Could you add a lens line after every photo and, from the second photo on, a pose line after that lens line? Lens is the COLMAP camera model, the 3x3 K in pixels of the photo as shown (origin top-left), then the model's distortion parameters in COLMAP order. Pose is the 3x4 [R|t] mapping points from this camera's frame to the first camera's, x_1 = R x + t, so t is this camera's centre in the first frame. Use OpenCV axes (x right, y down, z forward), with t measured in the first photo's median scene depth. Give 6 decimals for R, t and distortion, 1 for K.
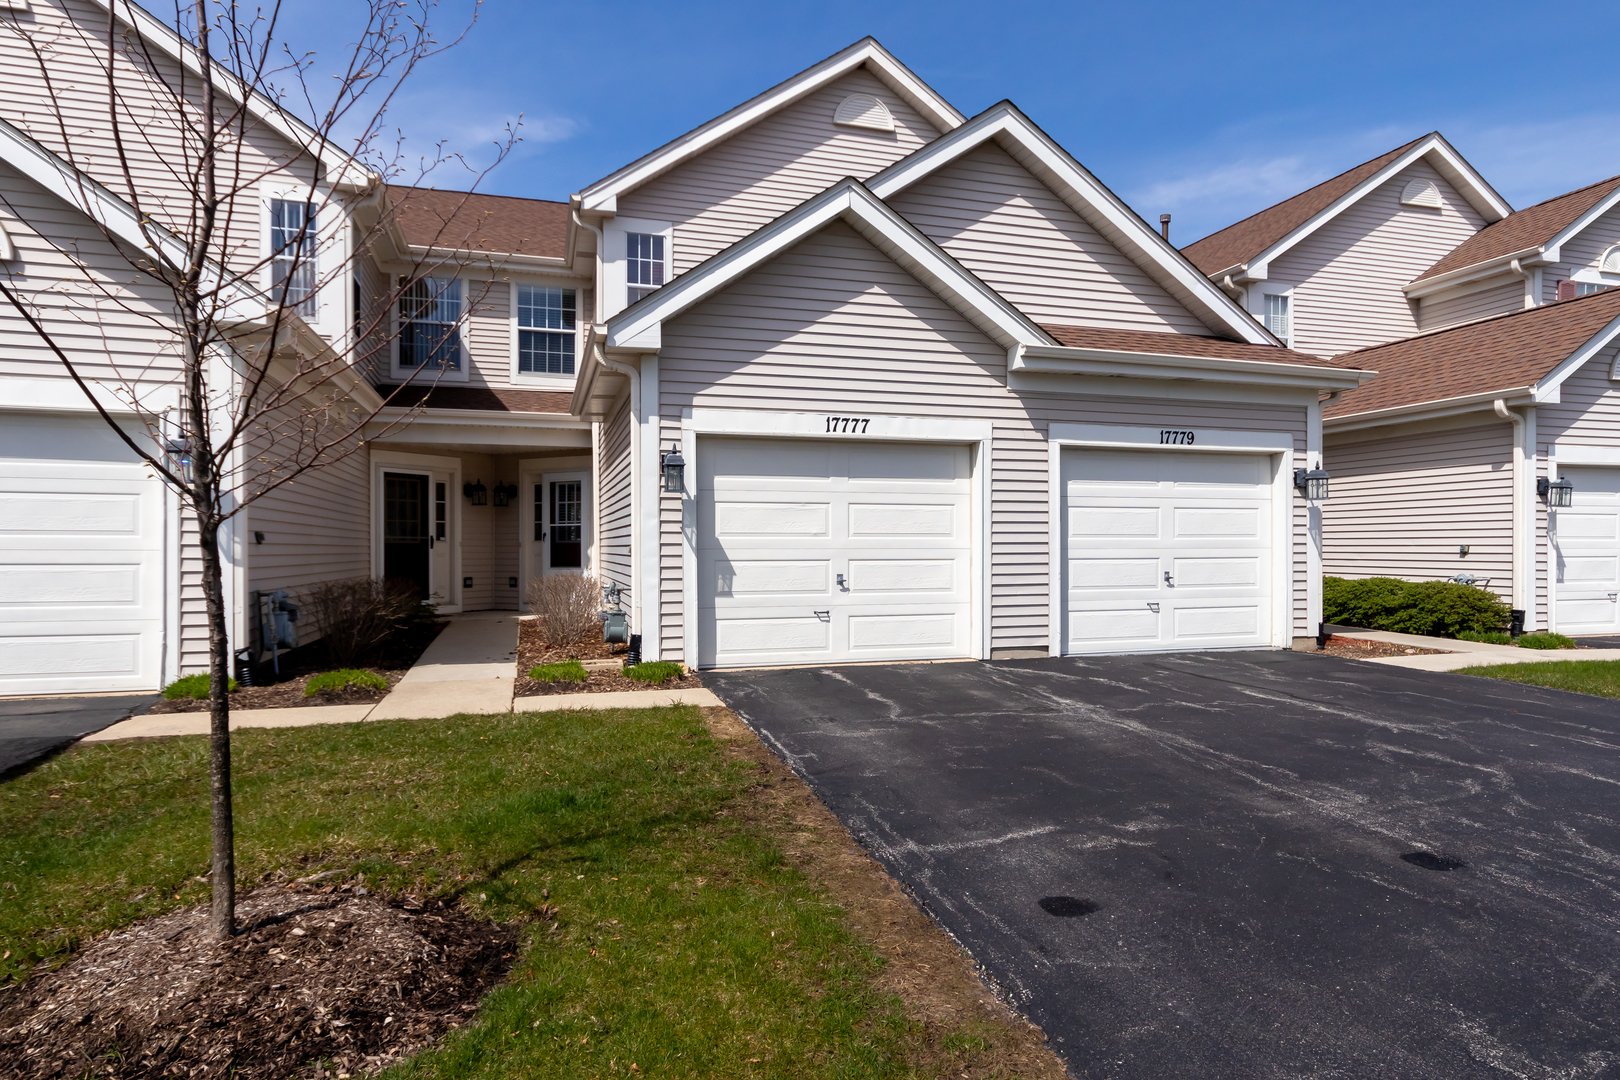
lens RADIAL K [[908.0, 0, 807.1], [0, 908.0, 545.3], [0, 0, 1]] dist [-0.003770, -0.000013]
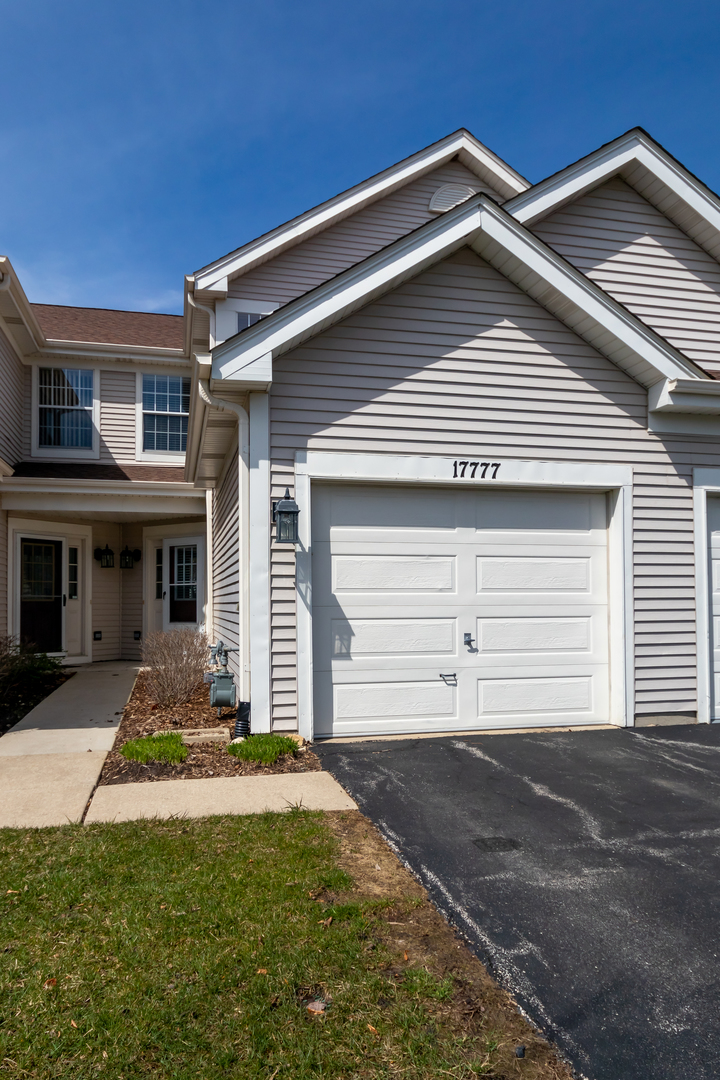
lens RADIAL K [[781.9, 0, 393.2], [0, 781.9, 587.9], [0, 0, 1]] dist [-0.001478, -0.000140]
pose [[0.999994, -0.003368, -0.001122, -0.037690], [0.003347, 0.999830, -0.018126, 0.000176], [0.001183, 0.018122, 0.999835, 0.211424]]
